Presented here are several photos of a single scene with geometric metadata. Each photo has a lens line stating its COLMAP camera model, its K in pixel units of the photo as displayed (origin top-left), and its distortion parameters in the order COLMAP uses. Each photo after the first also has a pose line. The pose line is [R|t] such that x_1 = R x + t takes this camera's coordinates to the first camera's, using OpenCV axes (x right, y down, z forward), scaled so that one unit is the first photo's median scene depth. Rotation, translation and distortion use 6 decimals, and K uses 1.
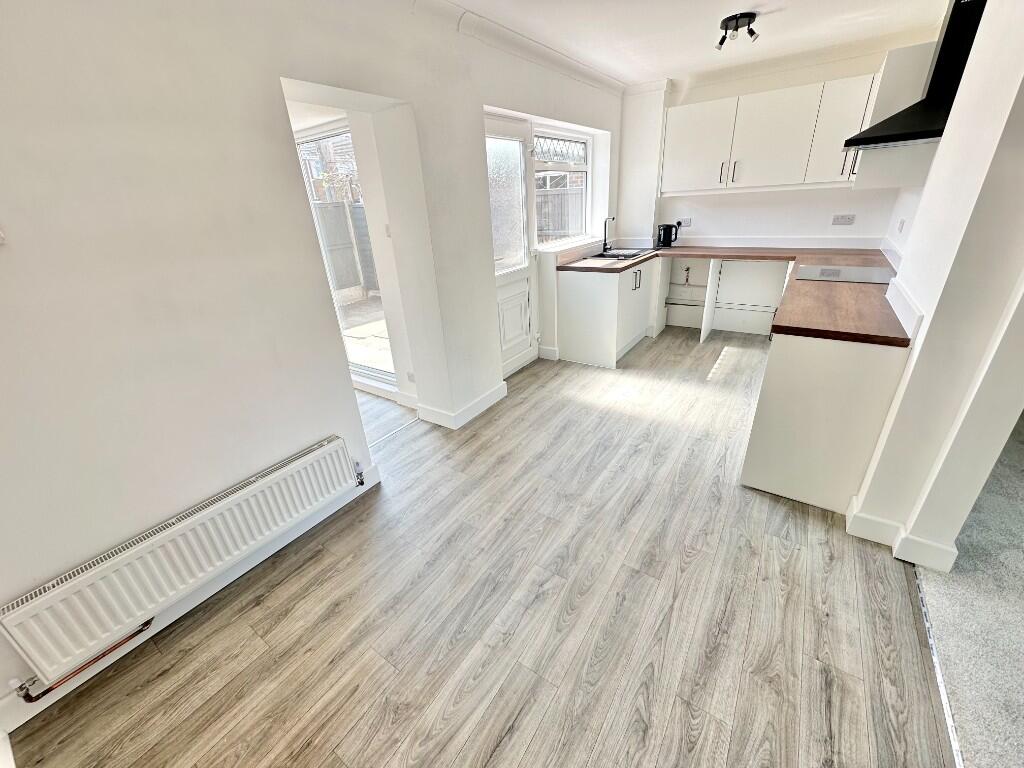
lens RADIAL K [[408.8, 0, 514.0], [0, 408.8, 381.4], [0, 0, 1]] dist [-0.003196, -0.000227]
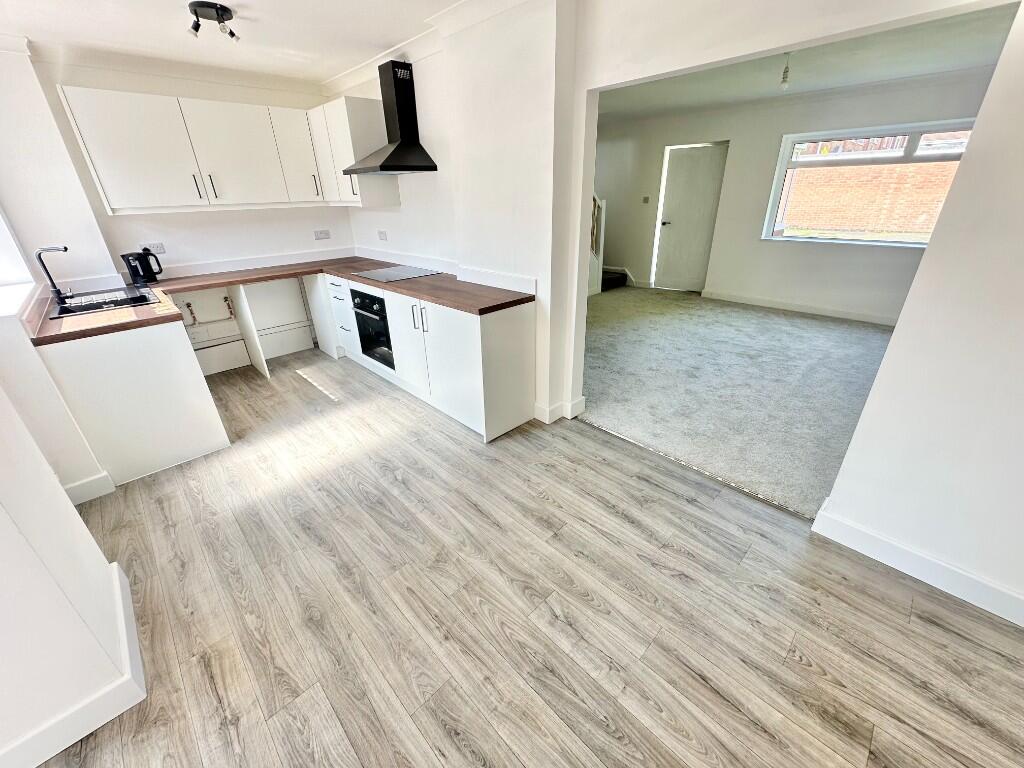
lens RADIAL K [[407.3, 0, 512.9], [0, 407.3, 380.9], [0, 0, 1]] dist [-0.000762, -0.000058]
pose [[0.196051, -0.362371, 0.911181, -0.541018], [0.411939, 0.873680, 0.258824, -0.220945], [-0.889871, 0.324608, 0.320561, 0.564316]]
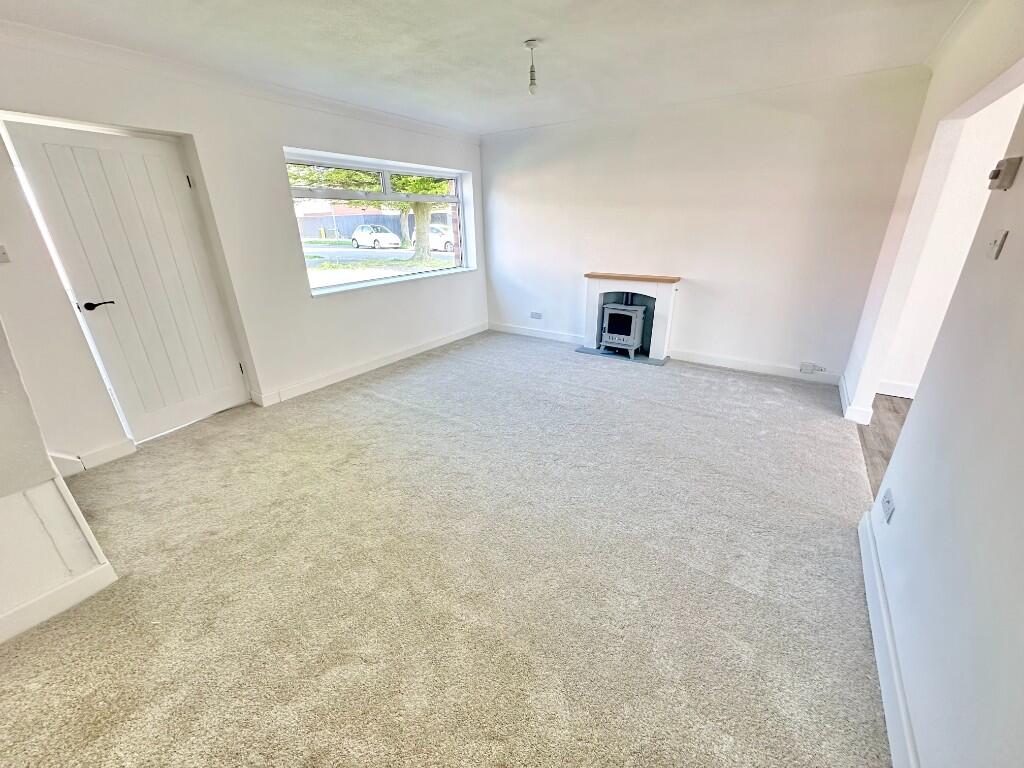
lens RADIAL K [[404.6, 0, 530.5], [0, 404.6, 372.9], [0, 0, 1]] dist [-0.000535, -0.000015]
pose [[-0.997315, 0.073234, -0.000742, 1.748740], [0.051336, 0.706252, 0.706097, -0.665458], [0.052234, 0.704163, -0.708115, 1.264008]]
